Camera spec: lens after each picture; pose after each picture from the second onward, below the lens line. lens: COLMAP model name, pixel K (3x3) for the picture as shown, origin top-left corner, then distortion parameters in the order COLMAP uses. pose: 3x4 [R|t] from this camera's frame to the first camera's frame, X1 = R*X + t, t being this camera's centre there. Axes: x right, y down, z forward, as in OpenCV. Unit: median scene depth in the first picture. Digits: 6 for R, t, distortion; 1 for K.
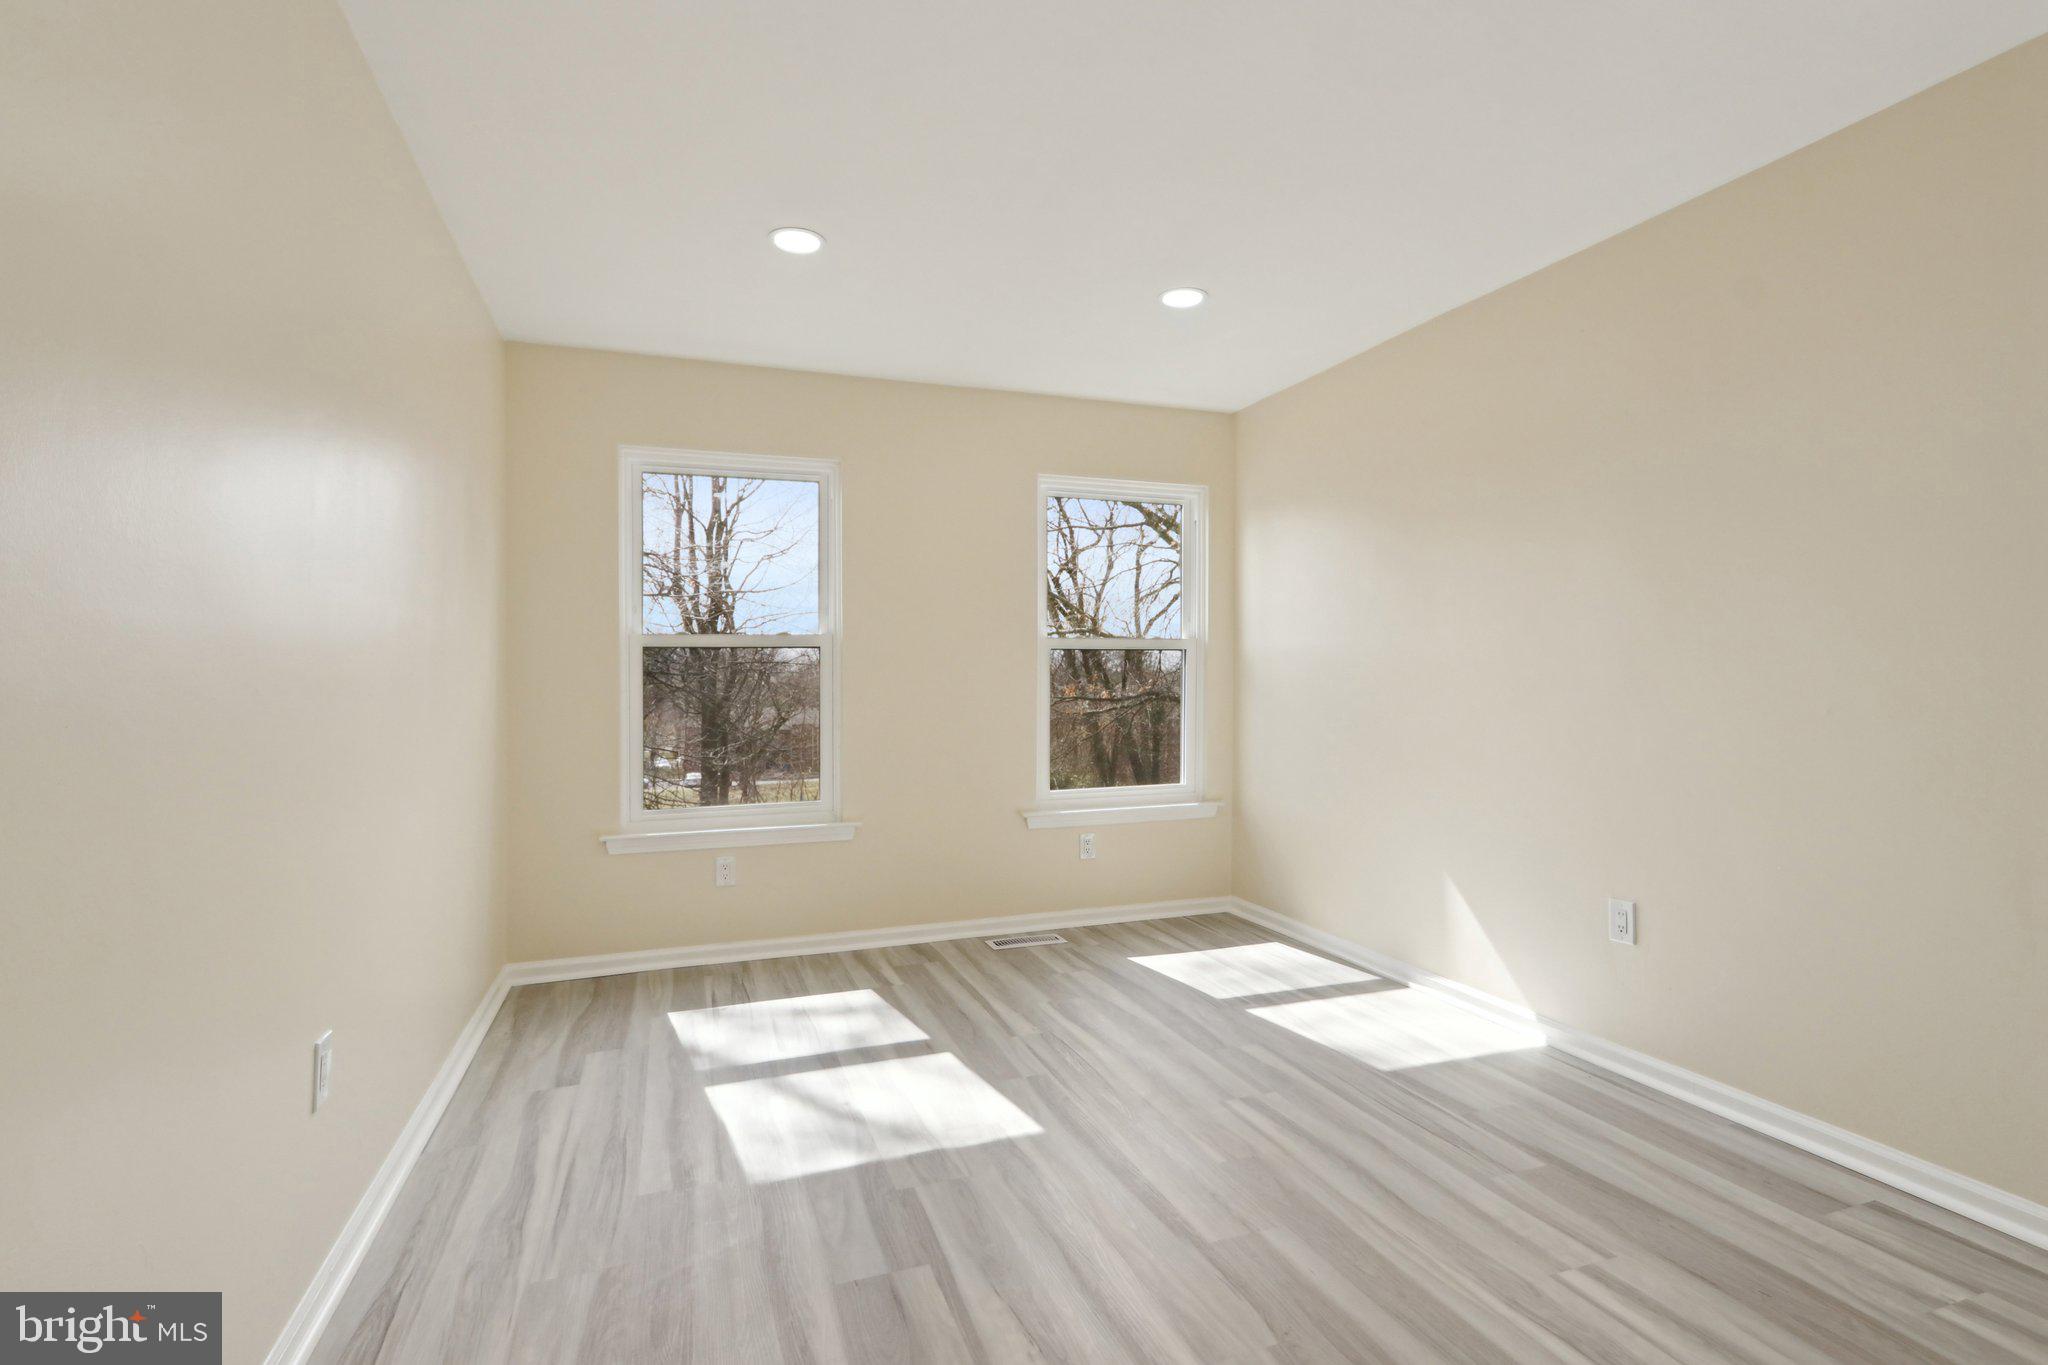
lens RADIAL K [[950.5, 0, 1025.5], [0, 950.5, 676.9], [0, 0, 1]] dist [-0.013493, 0.002456]
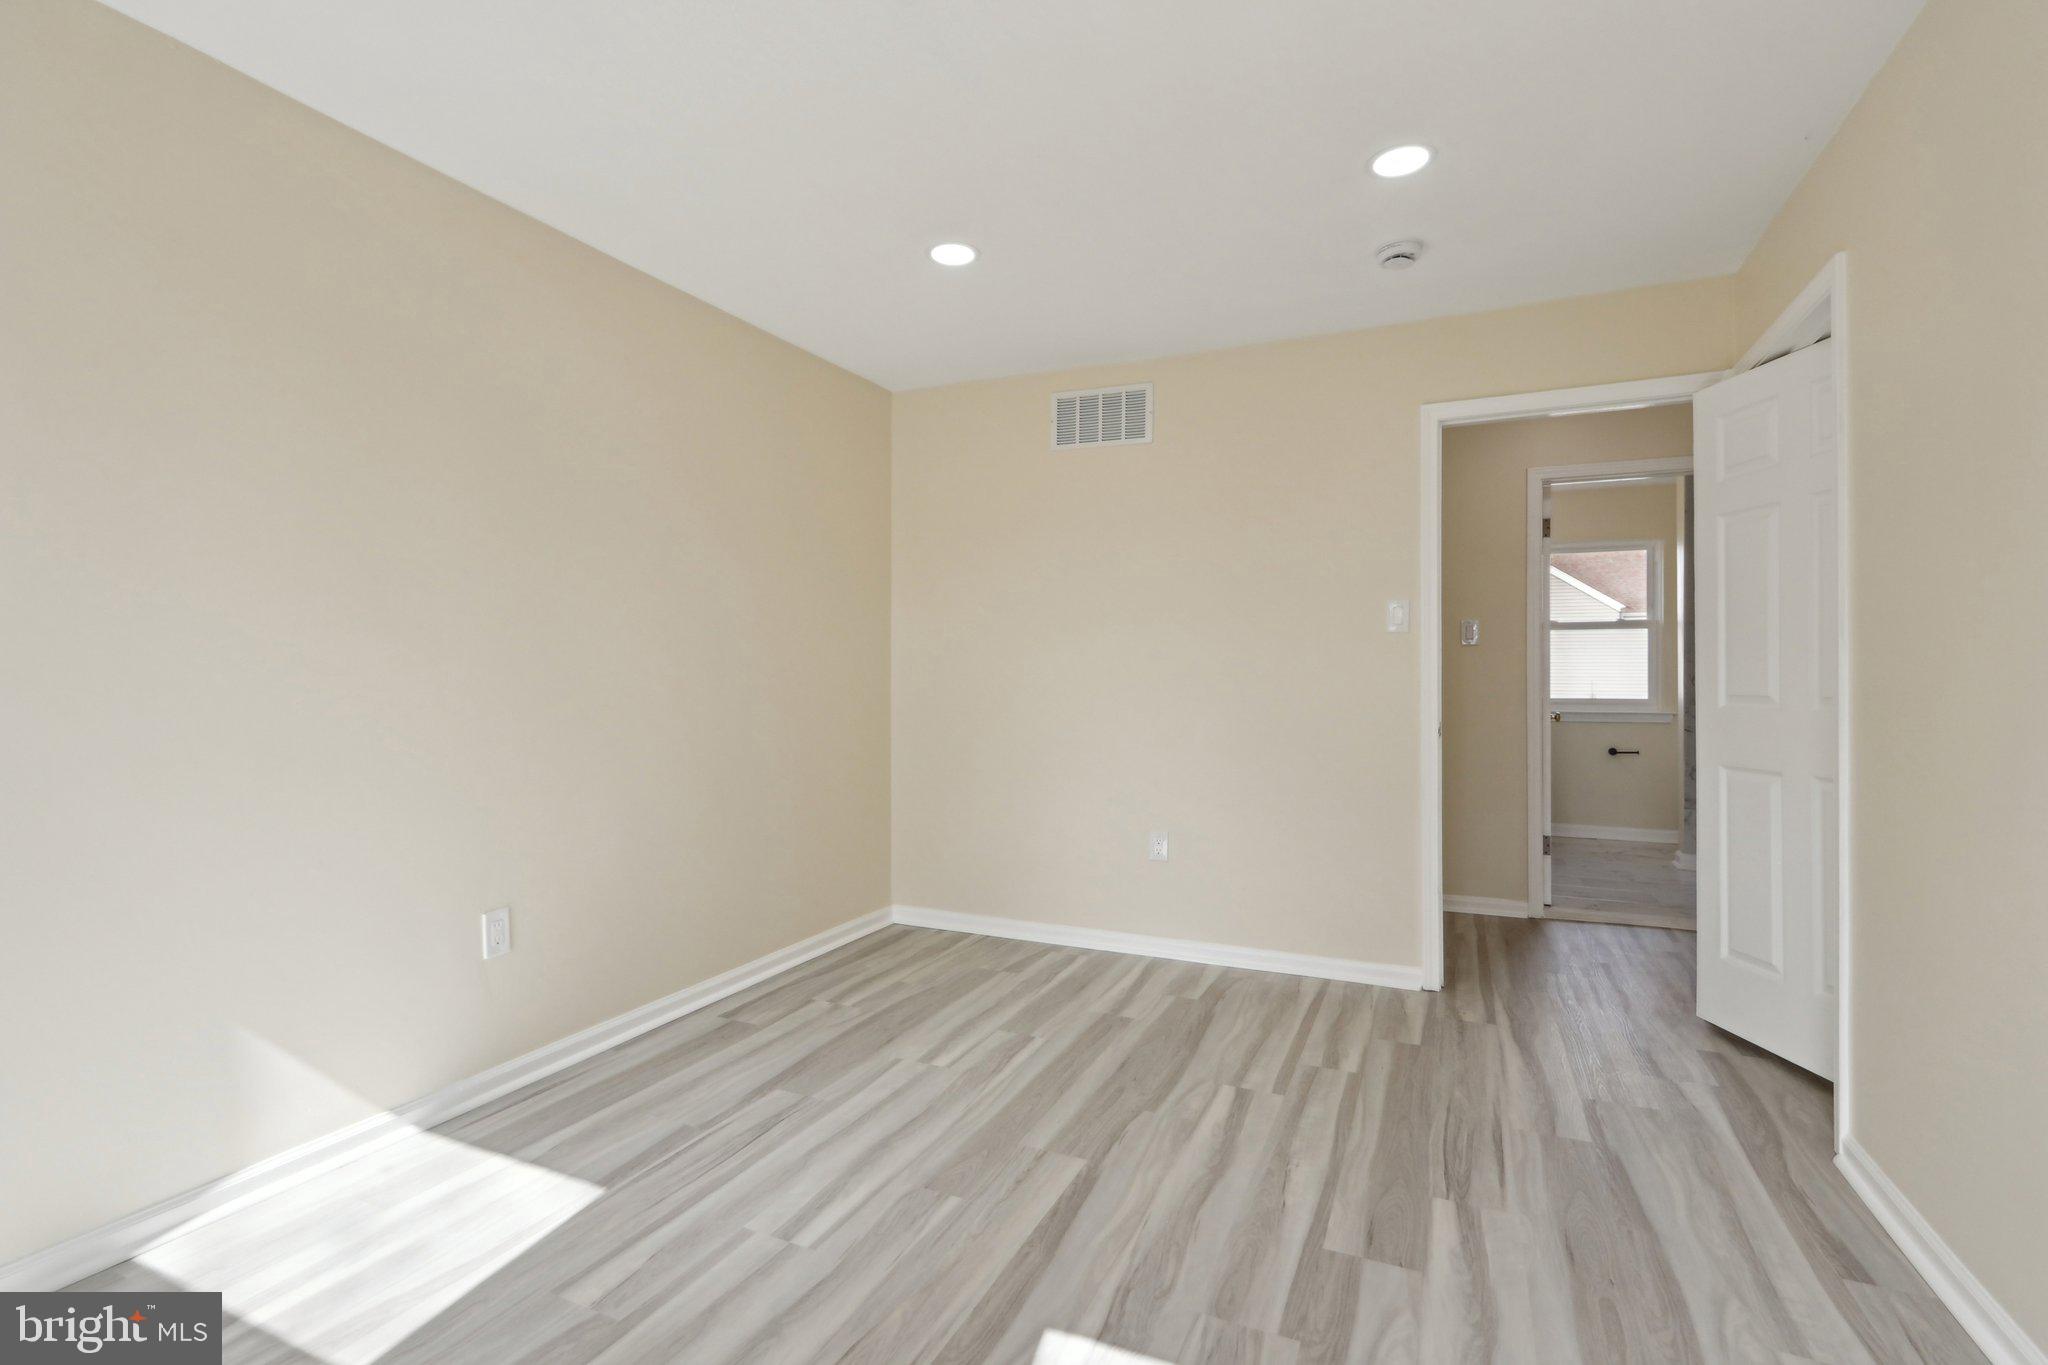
lens RADIAL K [[950.5, 0, 1036.0], [0, 950.5, 666.4], [0, 0, 1]] dist [-0.013493, 0.002456]
pose [[-0.714698, 0.003518, 0.699424, -0.374562], [-0.007094, 0.999899, -0.012279, 0.006691], [-0.699397, -0.013737, -0.714602, 1.230557]]
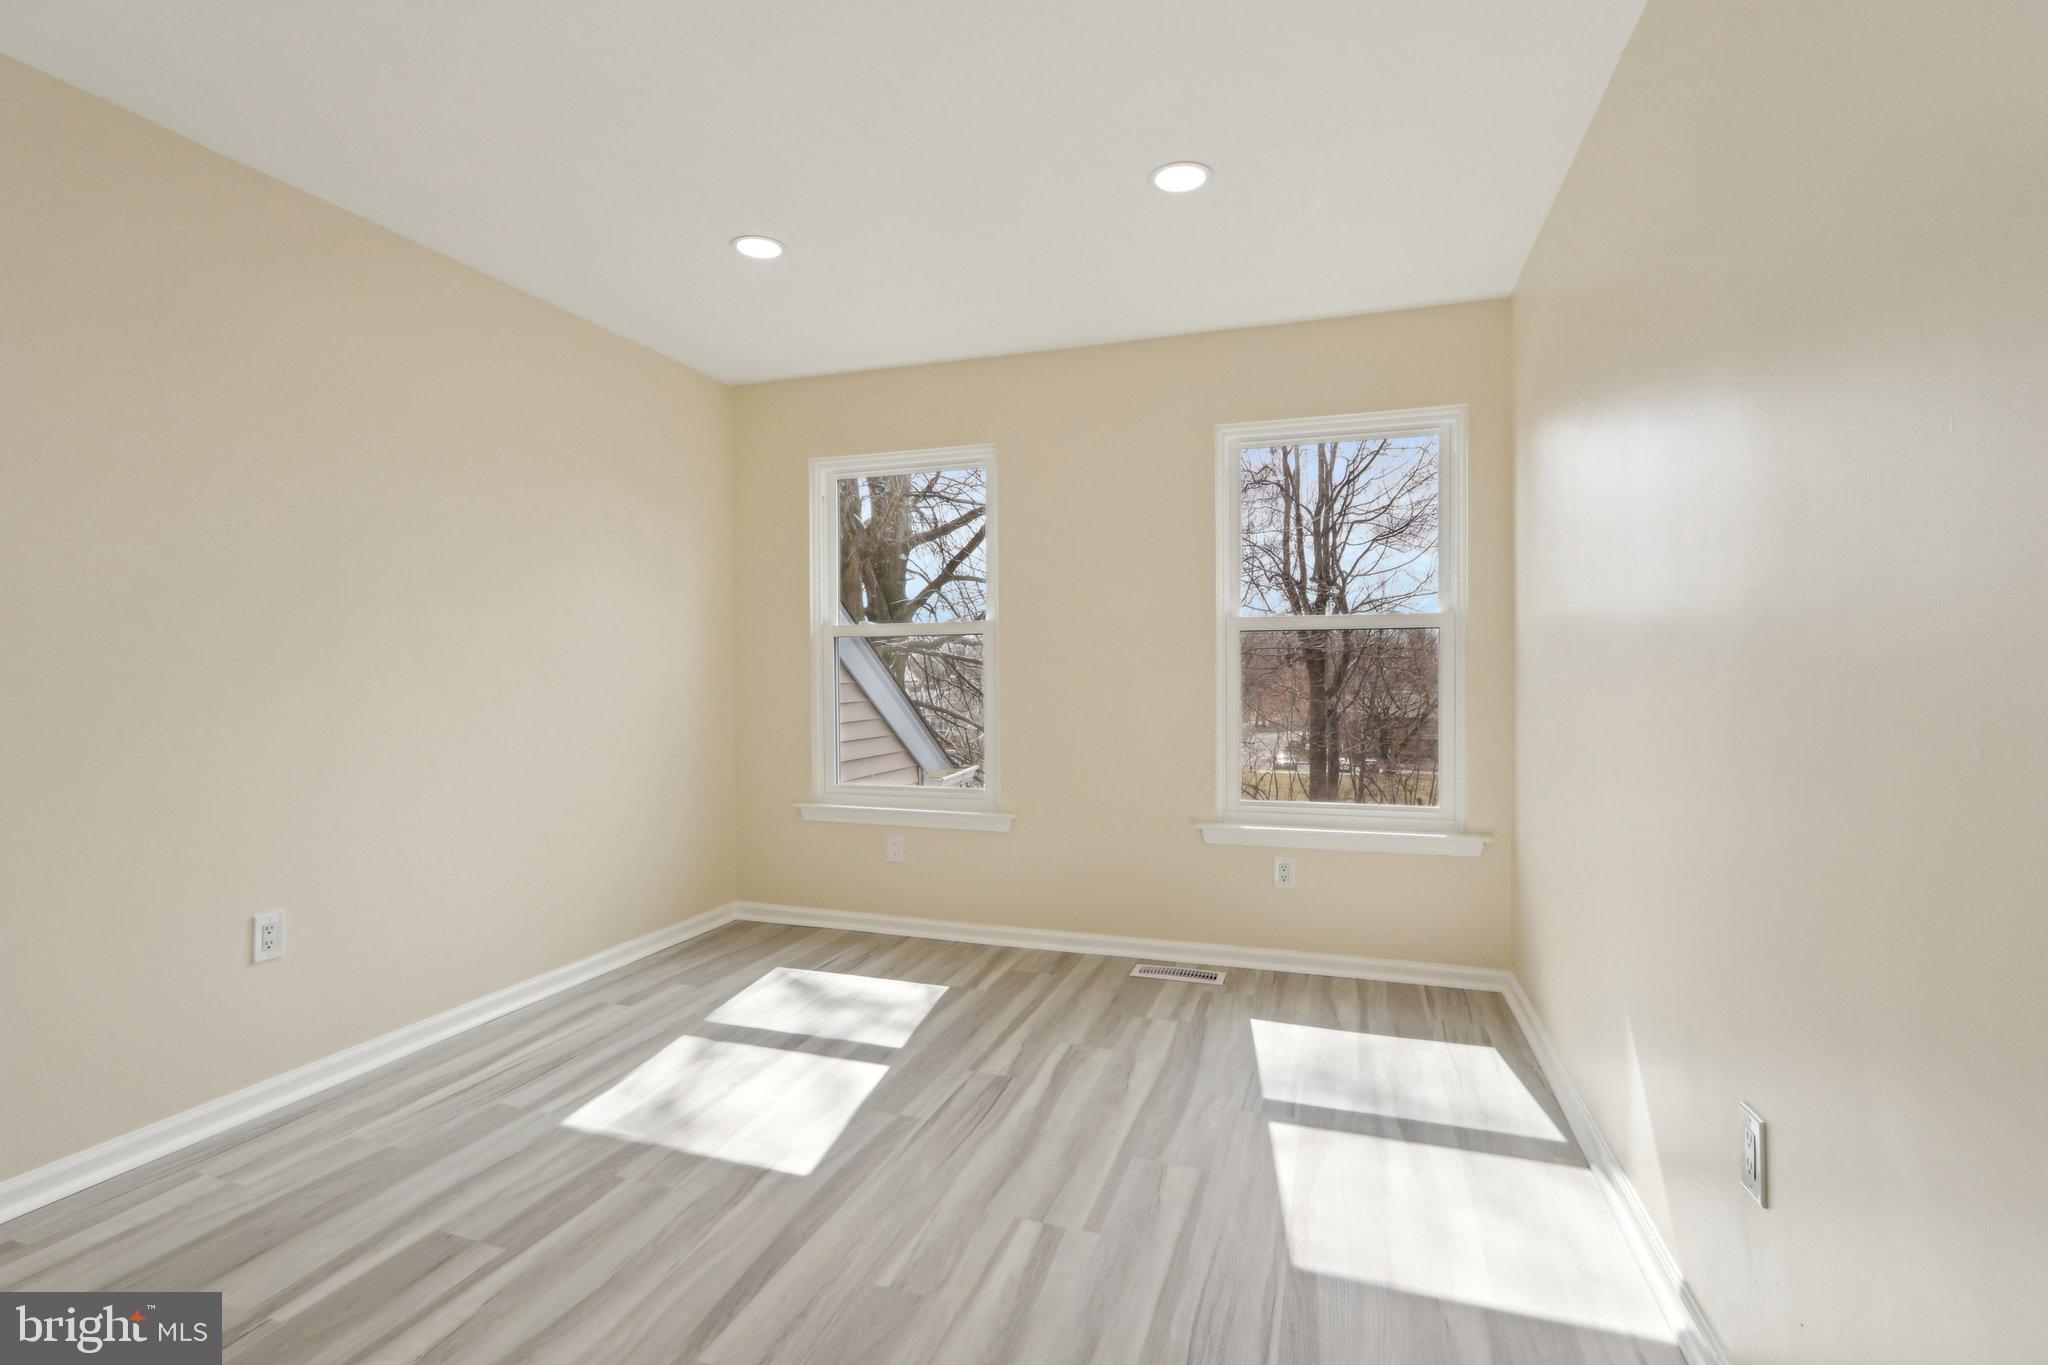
lens RADIAL K [[950.5, 0, 1023.0], [0, 950.5, 667.6], [0, 0, 1]] dist [-0.013493, 0.002456]
pose [[0.776576, 0.001129, -0.630023, 0.605001], [0.003481, 0.999975, 0.006083, -0.001620], [0.630014, -0.006917, 0.776553, 0.360153]]
